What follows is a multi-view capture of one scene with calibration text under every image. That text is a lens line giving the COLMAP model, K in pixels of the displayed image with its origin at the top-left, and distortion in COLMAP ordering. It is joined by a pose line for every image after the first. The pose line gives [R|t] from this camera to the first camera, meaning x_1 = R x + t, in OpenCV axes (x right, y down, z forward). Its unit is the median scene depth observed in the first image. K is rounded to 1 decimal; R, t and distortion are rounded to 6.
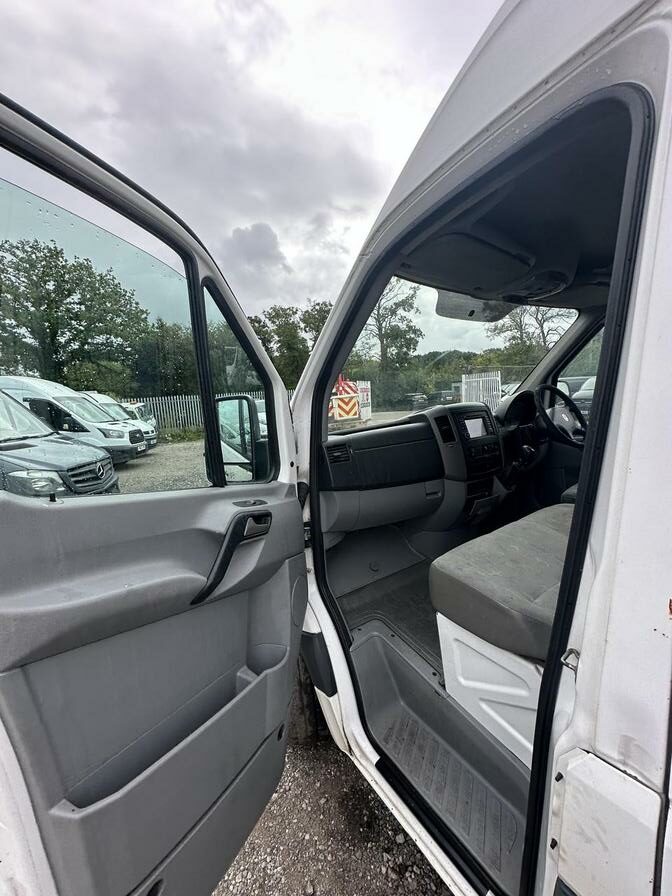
lens RADIAL K [[356.5, 0, 337.2], [0, 356.5, 448.0], [0, 0, 1]] dist [-0.003326, -0.000406]
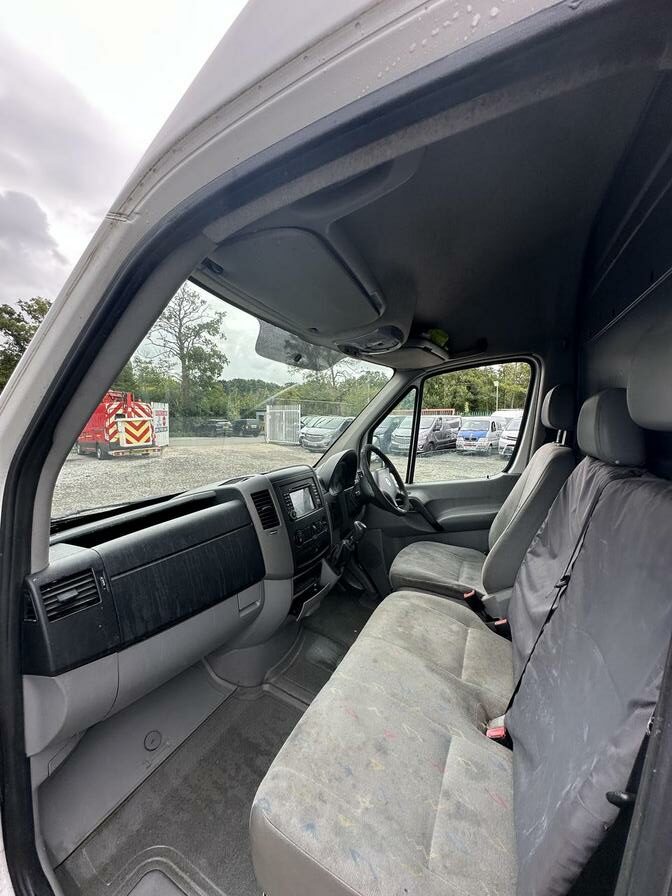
lens RADIAL K [[359.2, 0, 335.1], [0, 359.2, 445.5], [0, 0, 1]] dist [-0.002411, -0.000203]
pose [[0.863550, 0.027850, 0.503494, 0.003071], [0.012661, 0.996961, -0.076861, -0.007099], [-0.504104, 0.072748, 0.860573, 0.016669]]
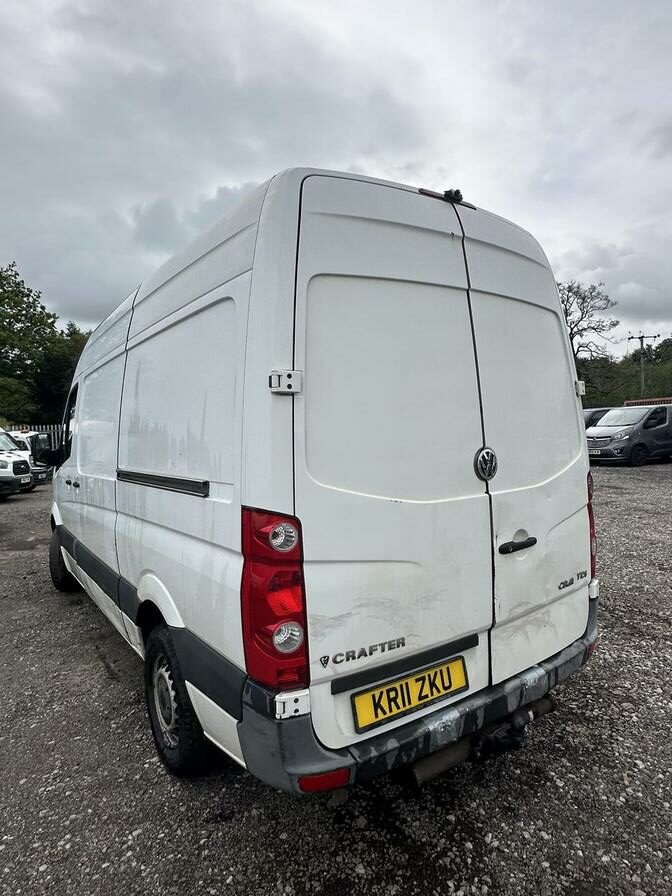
lens RADIAL K [[528.5, 0, 335.3], [0, 528.5, 438.6], [0, 0, 1]] dist [-0.000208, -0.000796]
pose [[0.999811, 0.018915, 0.004502, 0.100493], [-0.018236, 0.992567, -0.120327, 0.017114], [-0.006745, 0.120222, 0.992724, -0.155470]]
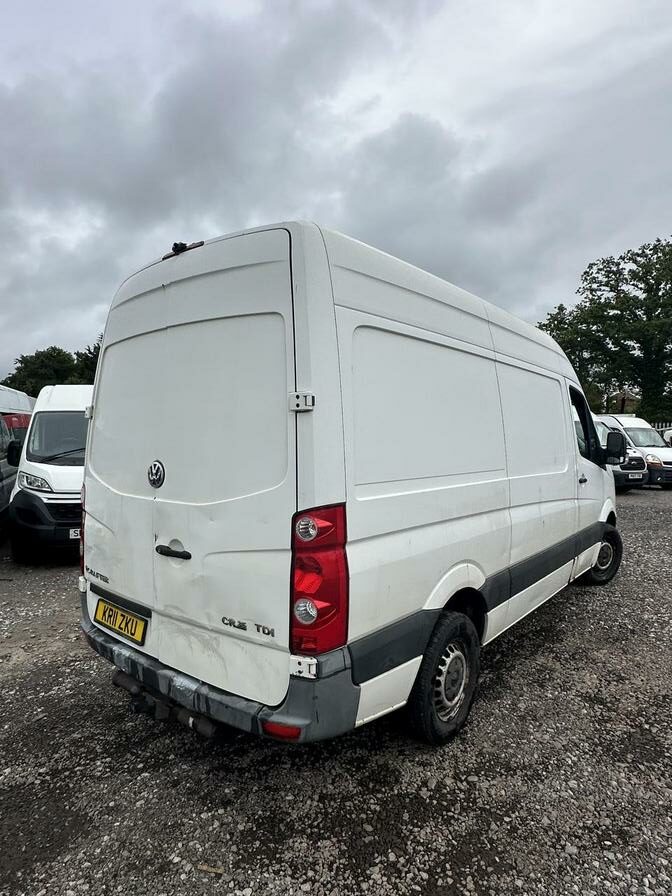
lens RADIAL K [[527.6, 0, 334.4], [0, 527.6, 444.3], [0, 0, 1]] dist [0.002557, -0.003482]
pose [[0.278987, 0.073803, -0.957455, 0.227985], [-0.152471, 0.987799, 0.031715, -0.003039], [0.948113, 0.137136, 0.286836, -0.070468]]
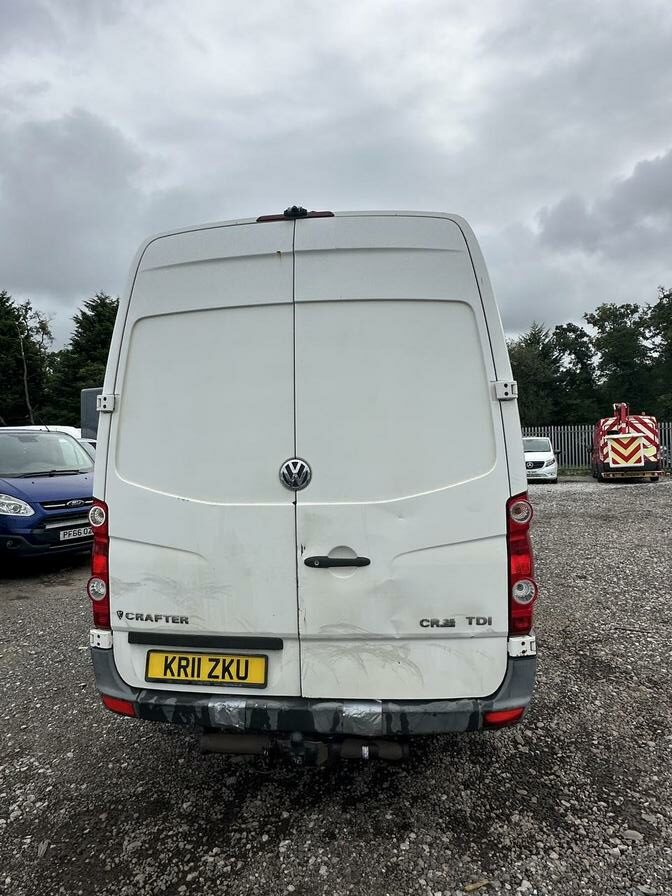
lens RADIAL K [[527.6, 0, 334.4], [0, 527.6, 444.3], [0, 0, 1]] dist [0.002557, -0.003482]
pose [[0.754537, 0.037049, -0.655211, 0.183529], [-0.111665, 0.991094, -0.072551, 0.011363], [0.646687, 0.127907, 0.751954, -0.132219]]
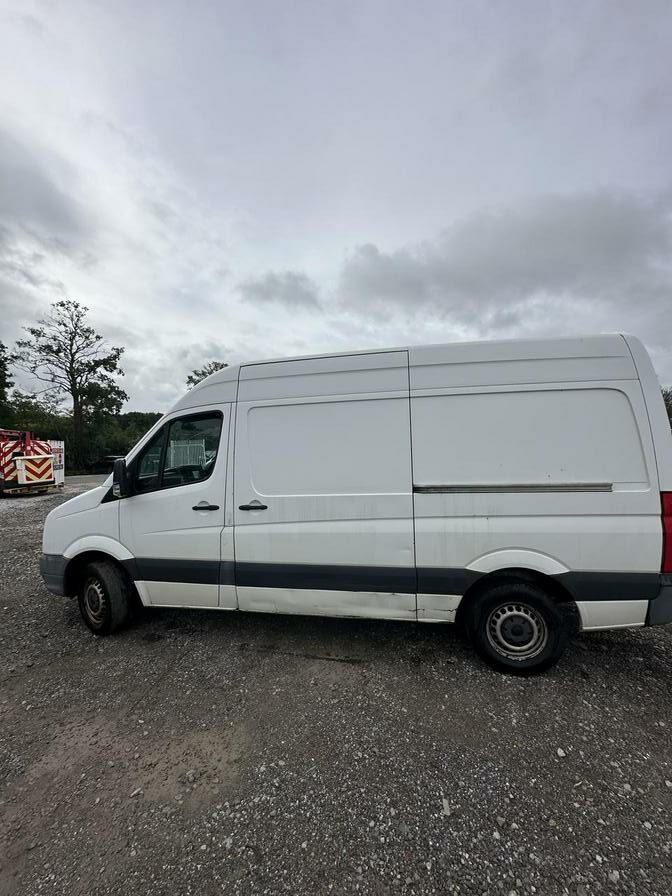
lens RADIAL K [[356.5, 0, 337.2], [0, 356.5, 448.0], [0, 0, 1]] dist [-0.003326, -0.000406]
pose [[0.709953, 0.046924, 0.702684, -0.044122], [0.078919, 0.986192, -0.145592, 0.013190], [-0.699813, 0.158818, 0.696447, -0.093233]]
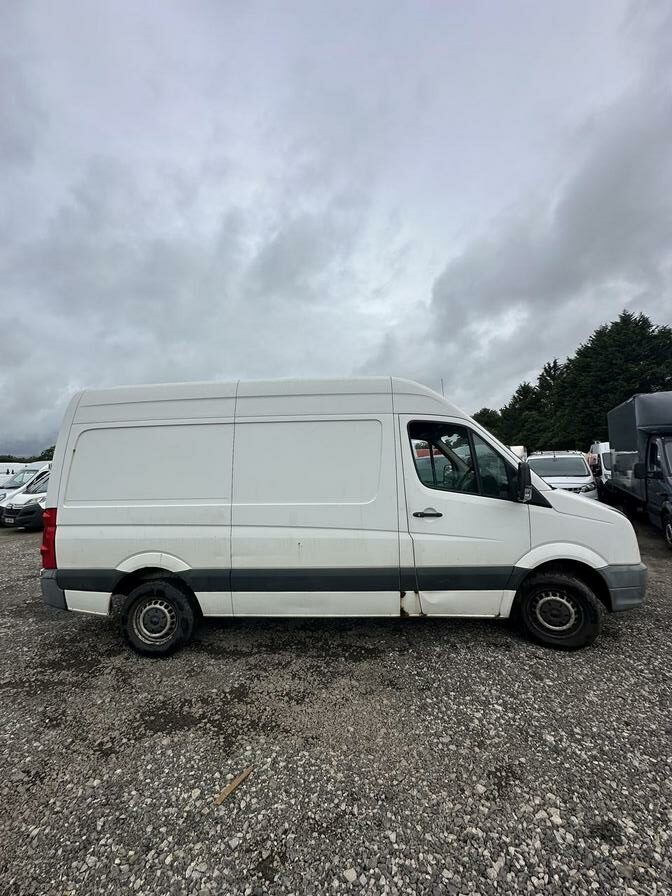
lens RADIAL K [[361.2, 0, 332.1], [0, 361.2, 461.6], [0, 0, 1]] dist [-0.000075, -0.000067]
pose [[-0.620304, 0.057911, -0.782221, 0.188653], [-0.043230, 0.993231, 0.107814, -0.026632], [0.783169, 0.100693, -0.613601, 0.115009]]
